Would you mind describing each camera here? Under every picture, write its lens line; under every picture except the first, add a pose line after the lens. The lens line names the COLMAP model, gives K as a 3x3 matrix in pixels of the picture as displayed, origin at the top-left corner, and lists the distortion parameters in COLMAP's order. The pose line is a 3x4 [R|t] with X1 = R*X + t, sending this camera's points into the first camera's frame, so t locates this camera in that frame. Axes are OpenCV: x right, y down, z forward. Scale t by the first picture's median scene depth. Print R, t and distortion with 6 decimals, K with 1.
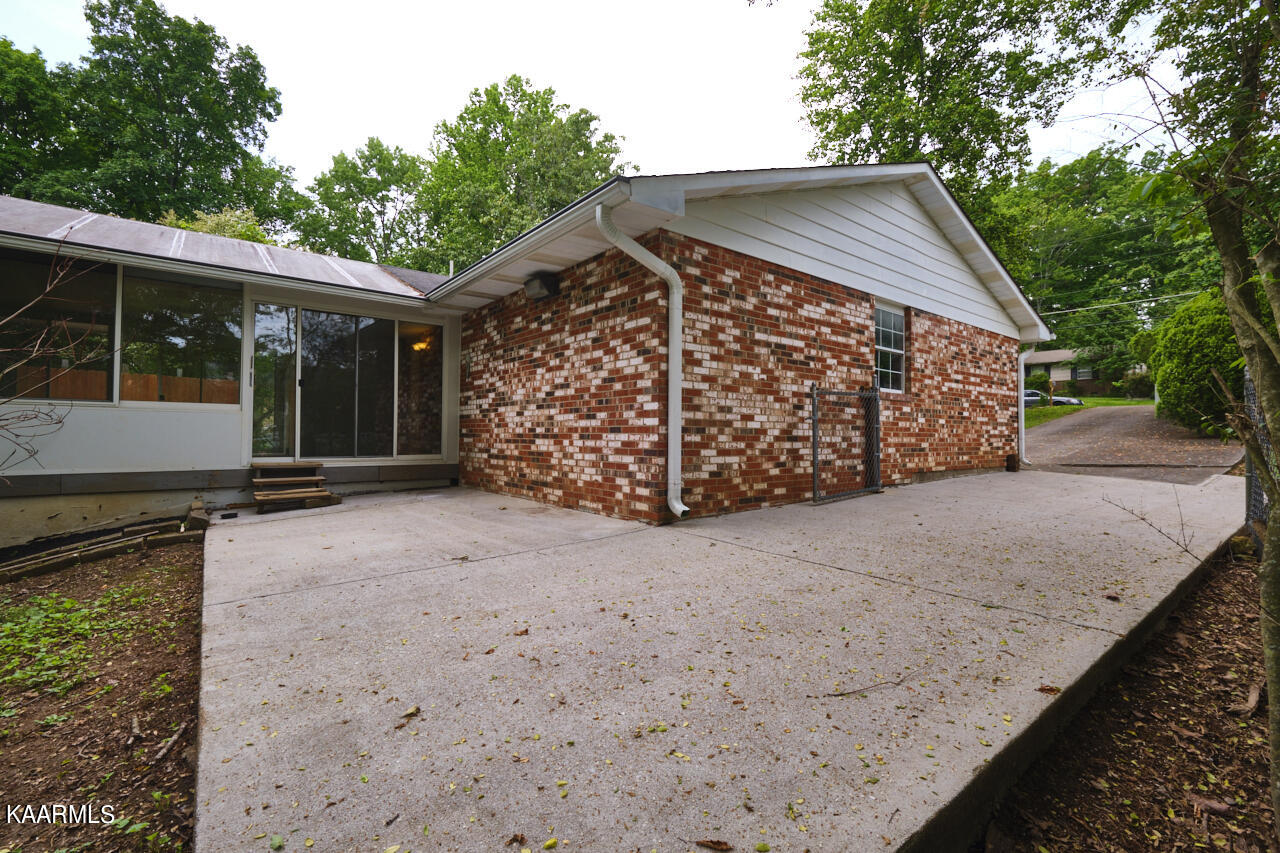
lens RADIAL K [[552.4, 0, 614.8], [0, 552.4, 428.3], [0, 0, 1]] dist [0.000212, -0.001112]
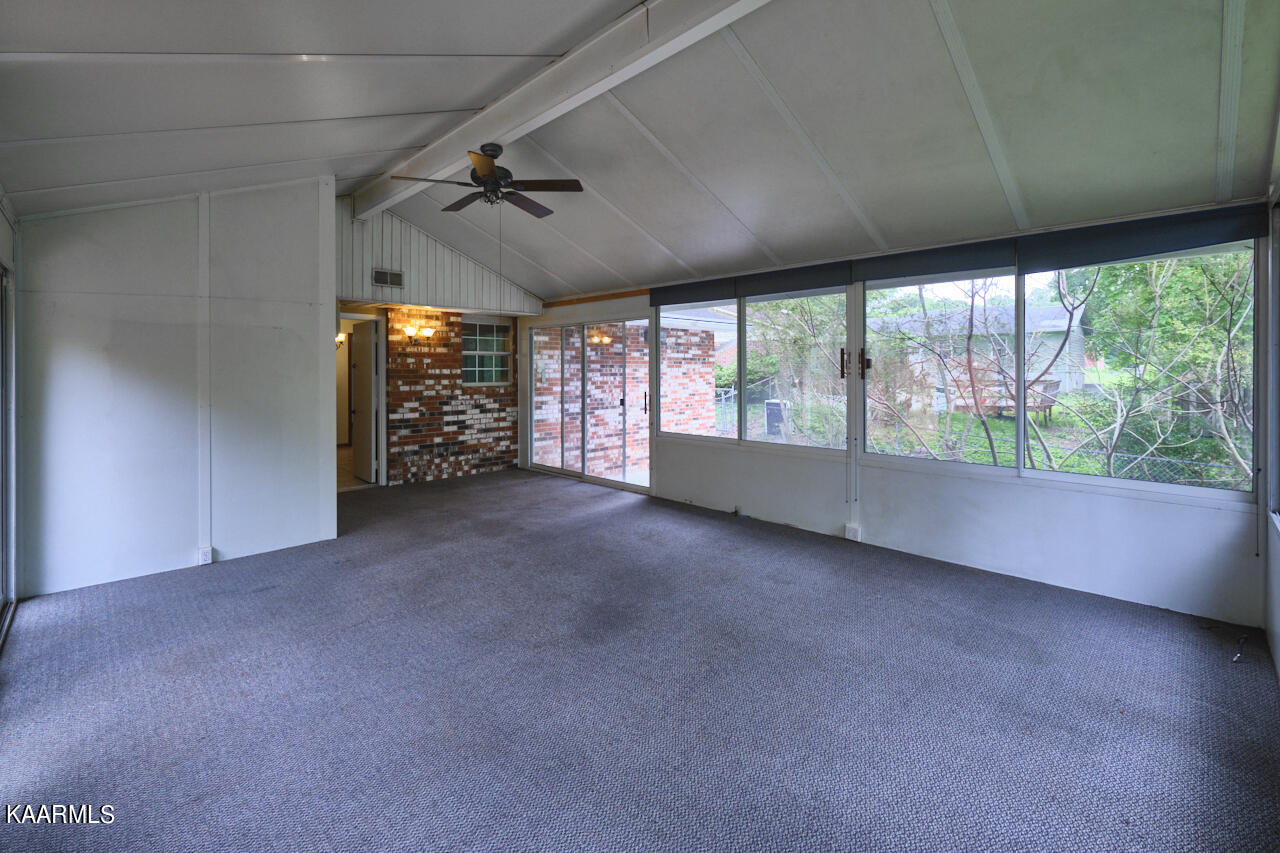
lens RADIAL K [[552.4, 0, 640.2], [0, 552.4, 425.5], [0, 0, 1]] dist [0.000212, -0.001112]
pose [[-0.128078, -0.076452, 0.988813, -1.884075], [0.017463, 0.996696, 0.079324, -0.130748], [-0.991610, 0.027428, -0.126320, 1.366229]]
